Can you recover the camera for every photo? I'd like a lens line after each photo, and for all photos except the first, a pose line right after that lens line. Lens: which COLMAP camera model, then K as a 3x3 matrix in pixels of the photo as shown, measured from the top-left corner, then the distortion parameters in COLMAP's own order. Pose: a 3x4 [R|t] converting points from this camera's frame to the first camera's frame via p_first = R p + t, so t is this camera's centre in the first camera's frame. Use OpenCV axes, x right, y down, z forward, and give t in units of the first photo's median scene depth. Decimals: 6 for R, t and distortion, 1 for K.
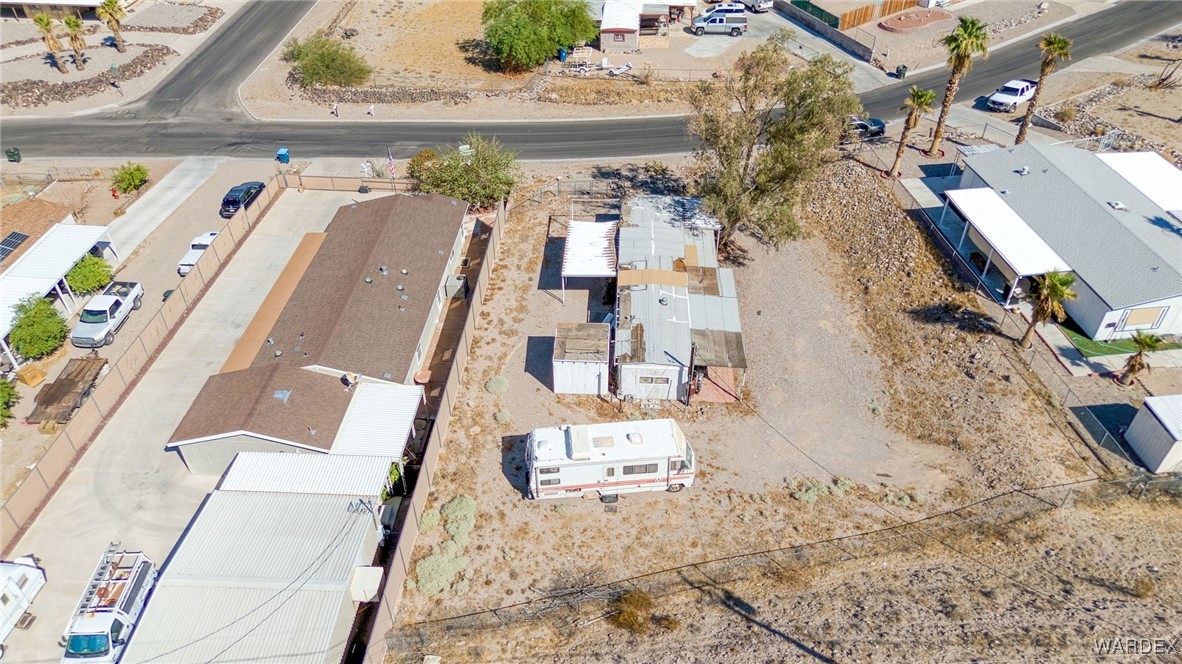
lens RADIAL K [[830.5, 0, 595.8], [0, 830.5, 330.6], [0, 0, 1]] dist [0.070851, -0.070729]
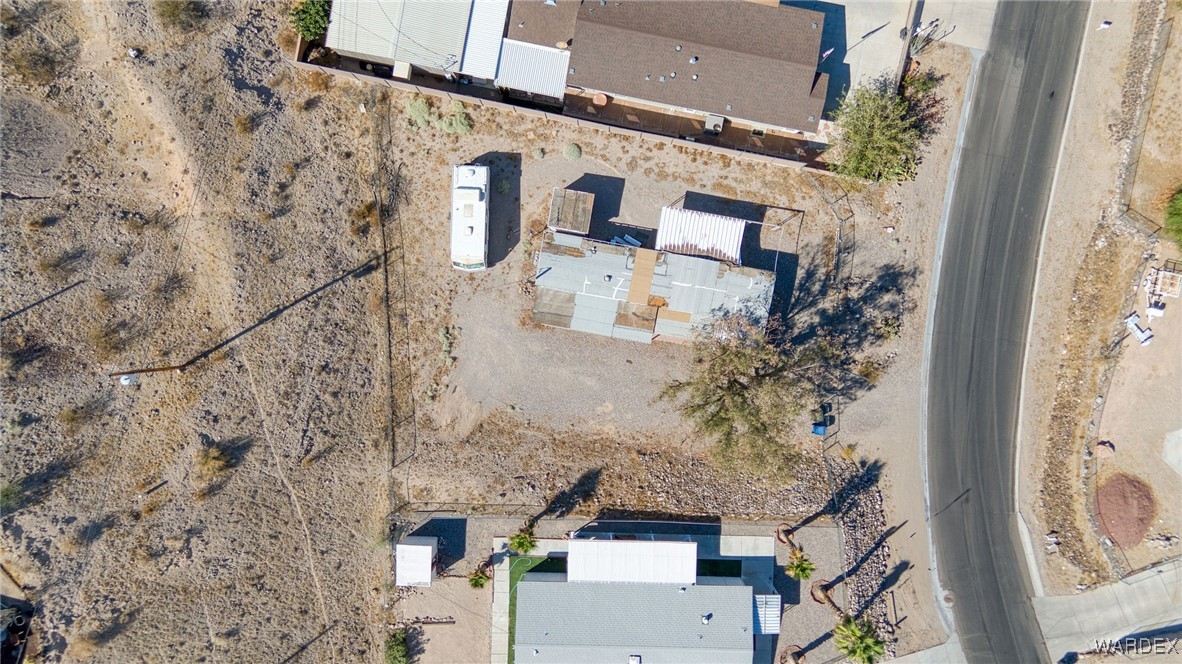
lens RADIAL K [[850.0, 0, 598.5], [0, 850.0, 335.8], [0, 0, 1]] dist [0.123826, -0.173153]
pose [[-0.134993, 0.990388, 0.030155, 0.135280], [-0.620954, -0.108276, 0.776332, -1.092269], [0.772135, 0.086074, 0.629602, 0.154837]]
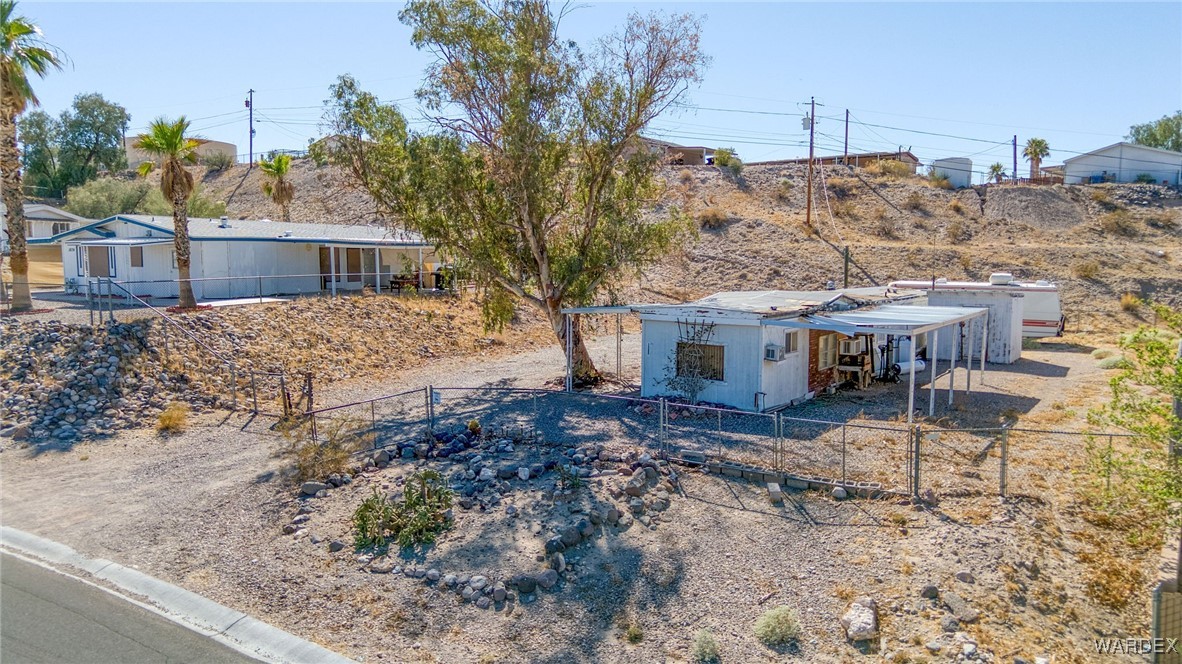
lens RADIAL K [[830.5, 0, 595.8], [0, 830.5, 330.6], [0, 0, 1]] dist [0.070851, -0.070729]
pose [[-0.845944, -0.043282, 0.531512, -0.122819], [0.337338, 0.728507, 0.596222, -0.492250], [-0.413016, 0.683670, -0.601675, 1.540683]]
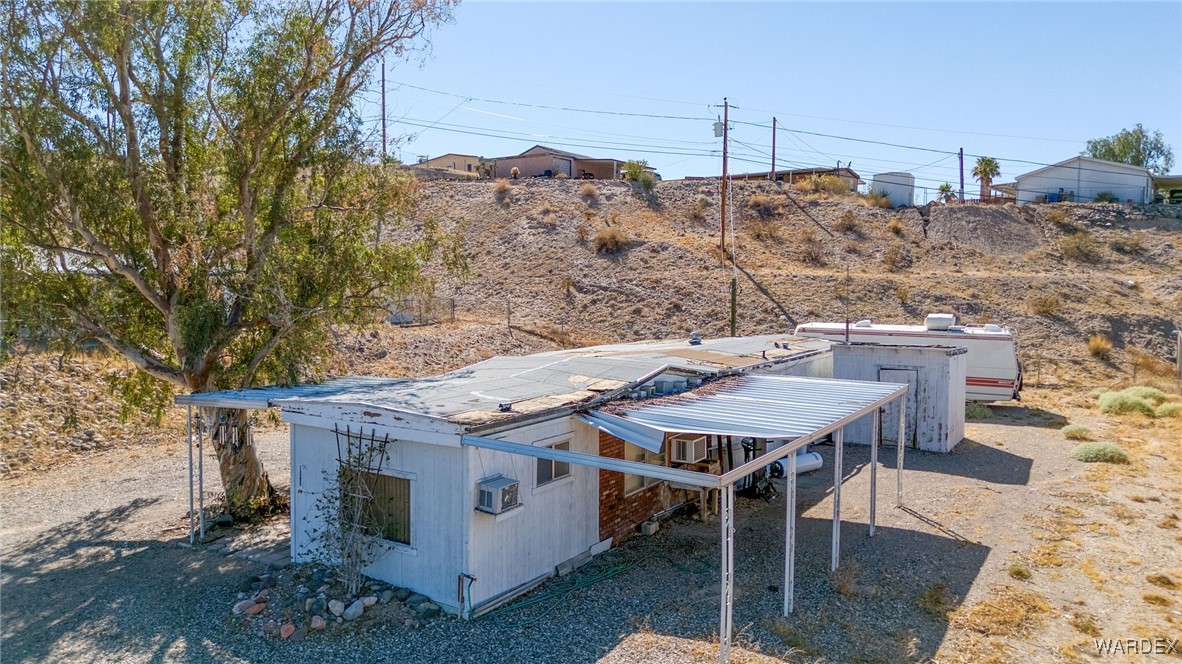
lens RADIAL K [[830.5, 0, 595.8], [0, 830.5, 330.6], [0, 0, 1]] dist [0.070851, -0.070729]
pose [[-0.867925, -0.026980, 0.495962, -0.105786], [0.314516, 0.742979, 0.590814, -0.343313], [-0.384430, 0.668770, -0.636365, 1.339778]]
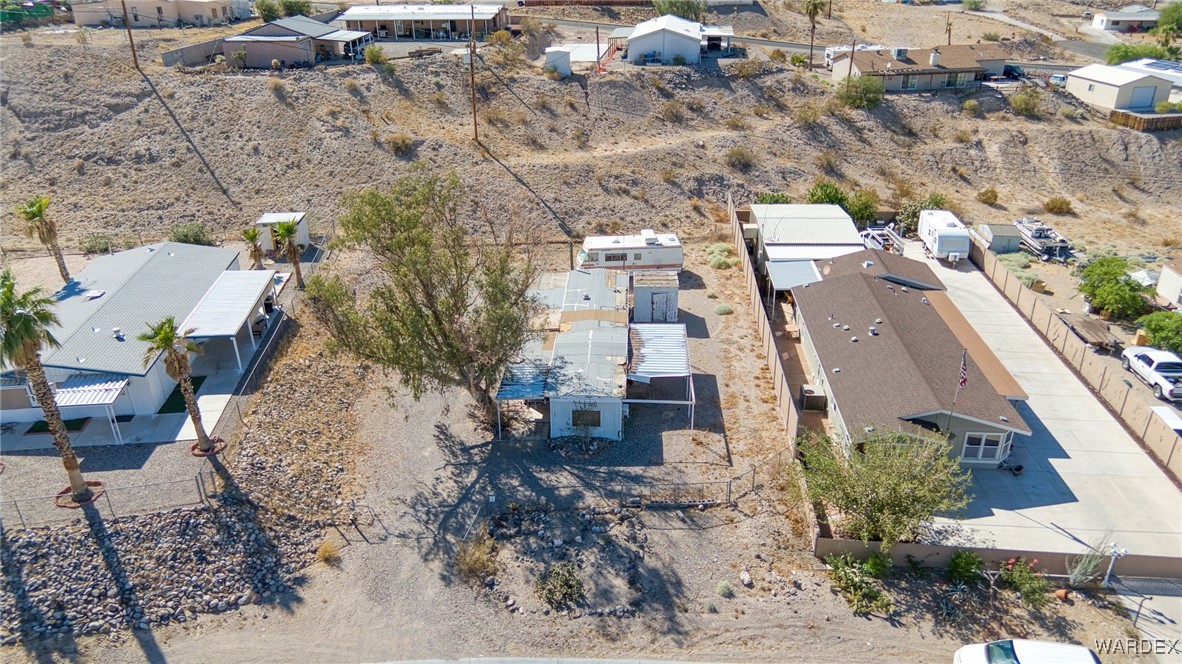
lens RADIAL K [[830.5, 0, 595.8], [0, 830.5, 330.6], [0, 0, 1]] dist [0.070851, -0.070729]
pose [[-0.999871, 0.014912, 0.005959, 0.063859], [0.011831, 0.433192, 0.901224, -1.029125], [0.010858, 0.901178, -0.433313, 1.543772]]
